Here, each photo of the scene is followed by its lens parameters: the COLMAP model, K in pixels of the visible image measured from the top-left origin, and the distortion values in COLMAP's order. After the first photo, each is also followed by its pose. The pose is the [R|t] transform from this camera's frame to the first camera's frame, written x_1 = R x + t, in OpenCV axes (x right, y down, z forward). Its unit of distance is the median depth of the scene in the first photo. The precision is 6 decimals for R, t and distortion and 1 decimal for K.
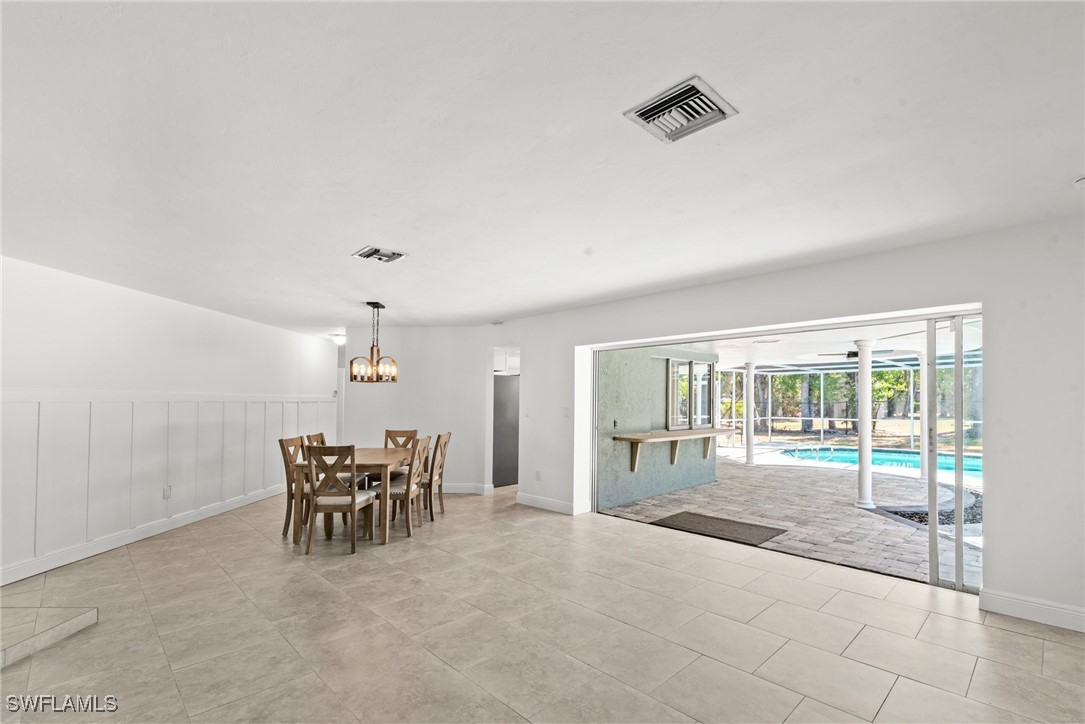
lens RADIAL K [[476.2, 0, 546.7], [0, 476.2, 395.5], [0, 0, 1]] dist [0.000843, 0.000209]
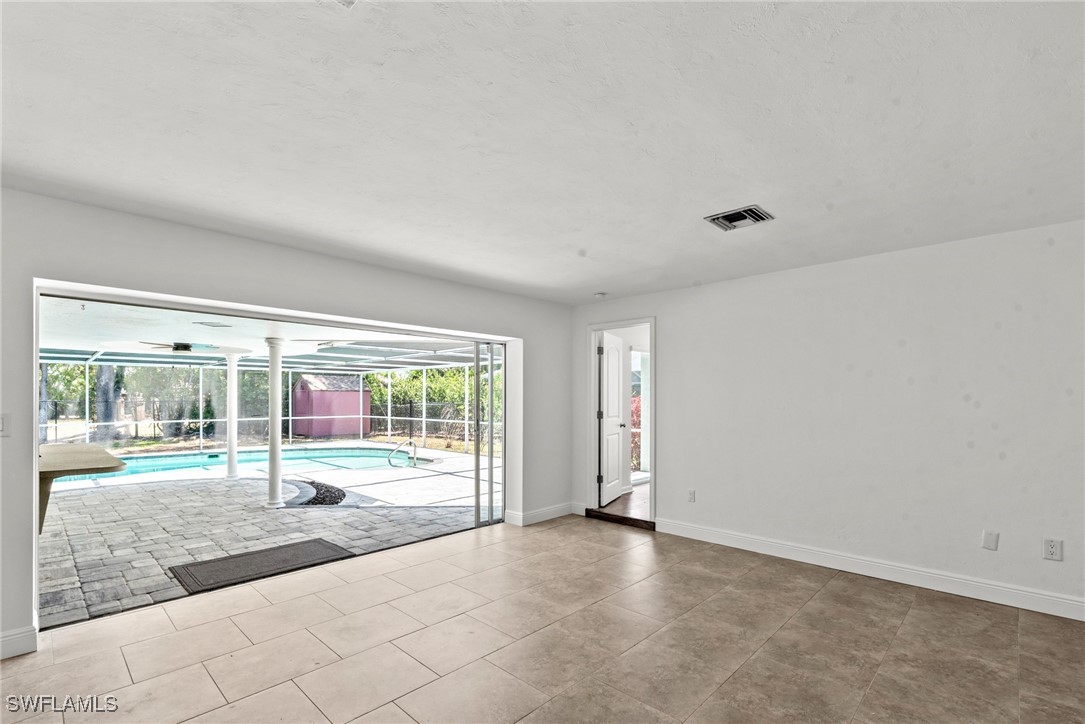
lens RADIAL K [[495.6, 0, 546.0], [0, 495.6, 385.3], [0, 0, 1]] dist [0.001567, 0.000098]
pose [[-0.023672, 0.027982, 0.999328, -0.469567], [-0.010079, 0.999551, -0.028227, 0.004284], [-0.999669, -0.010741, -0.023379, 0.553613]]
